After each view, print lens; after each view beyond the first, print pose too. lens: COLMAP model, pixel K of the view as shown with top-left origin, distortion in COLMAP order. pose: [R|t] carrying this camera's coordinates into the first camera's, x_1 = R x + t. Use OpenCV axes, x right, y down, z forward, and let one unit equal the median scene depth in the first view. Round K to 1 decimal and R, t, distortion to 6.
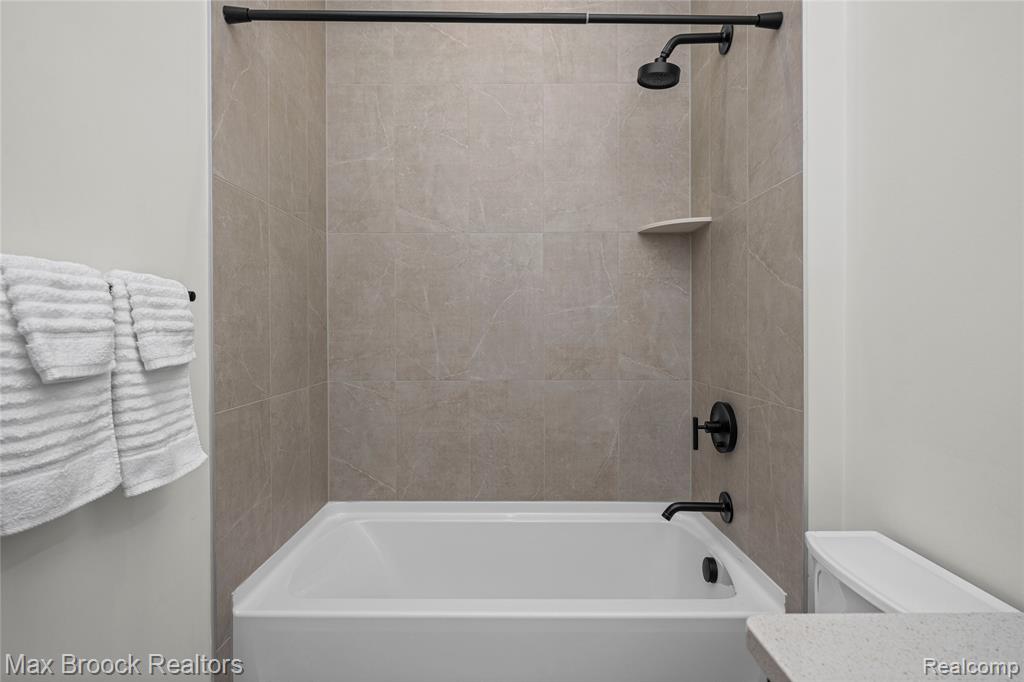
lens RADIAL K [[509.5, 0, 511.8], [0, 509.5, 332.3], [0, 0, 1]] dist [0.004848, -0.000721]
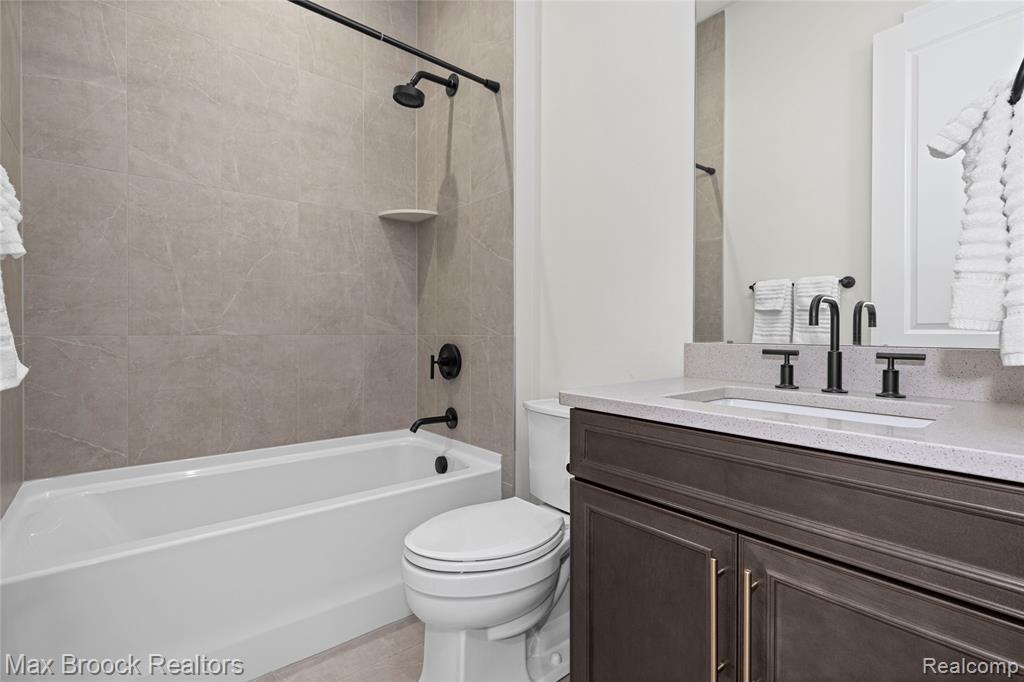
lens RADIAL K [[467.8, 0, 506.8], [0, 467.8, 335.3], [0, 0, 1]] dist [0.000002, -0.000865]
pose [[0.774001, -0.000094, 0.633184, -0.233105], [-0.002442, 0.999992, 0.003133, 0.090810], [-0.633179, -0.003971, 0.773995, -0.080932]]
